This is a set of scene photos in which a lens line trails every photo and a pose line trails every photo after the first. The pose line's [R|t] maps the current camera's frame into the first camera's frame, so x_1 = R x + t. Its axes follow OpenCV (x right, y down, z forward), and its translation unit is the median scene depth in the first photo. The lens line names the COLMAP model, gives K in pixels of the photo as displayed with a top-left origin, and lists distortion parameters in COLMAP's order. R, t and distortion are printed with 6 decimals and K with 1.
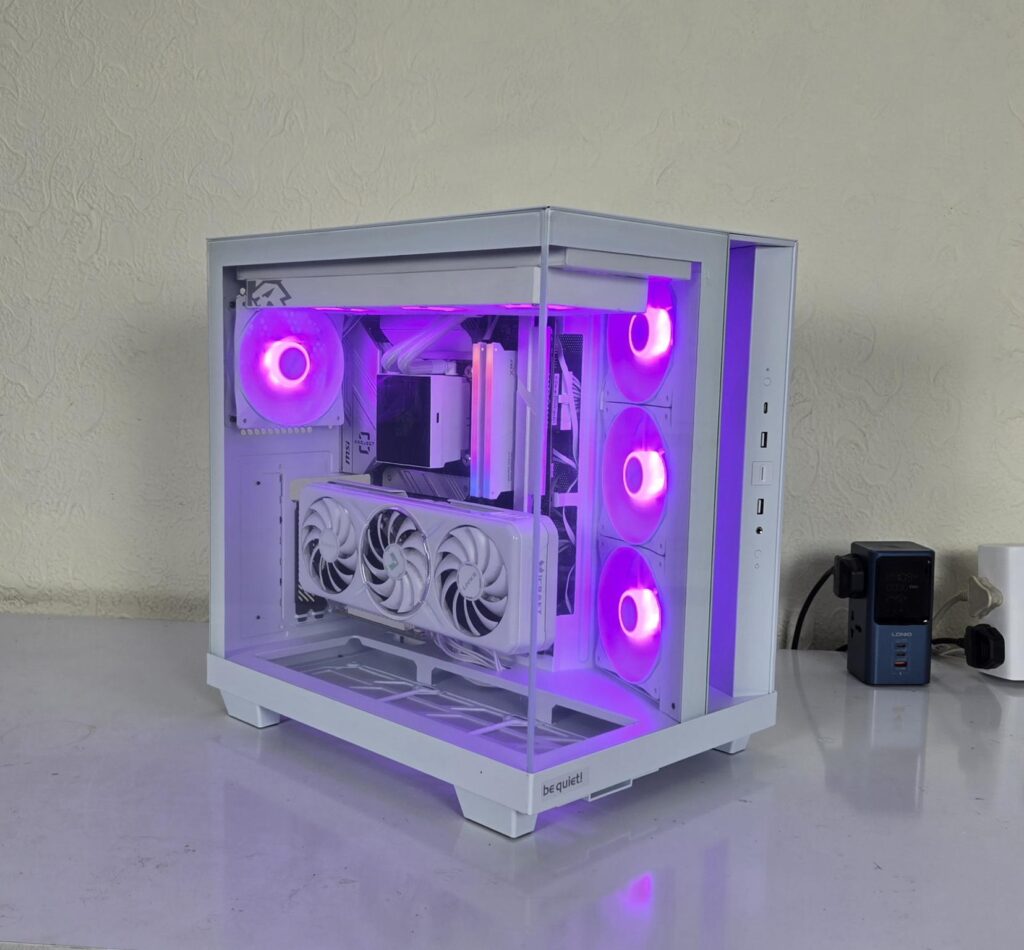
lens RADIAL K [[1193.7, 0, 470.6], [0, 1193.7, 508.0], [0, 0, 1]] dist [0.069037, 0.000000]
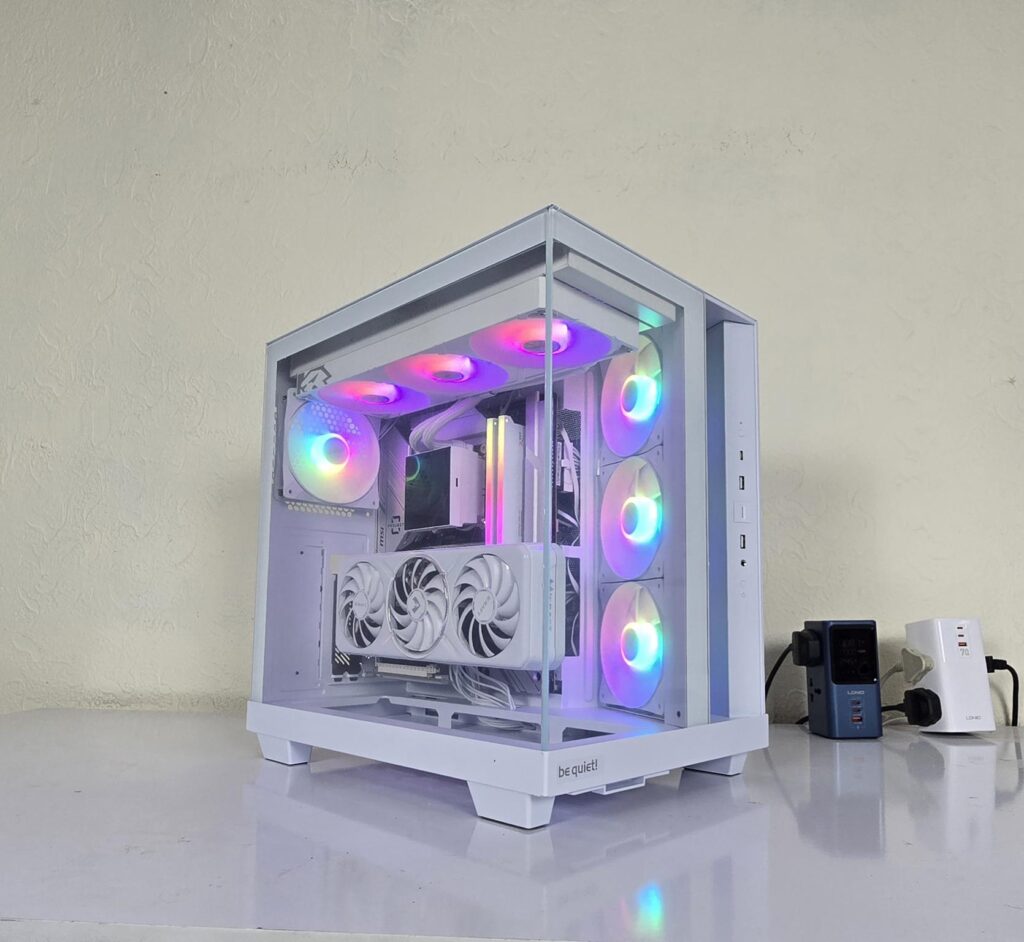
lens RADIAL K [[793.3, 0, 519.3], [0, 793.3, 549.3], [0, 0, 1]] dist [-0.011109, 0.011135]
pose [[0.999455, -0.005142, 0.032622, 0.007079], [0.012267, 0.974933, -0.222161, 0.153017], [-0.030662, 0.222440, 0.974464, 0.257685]]
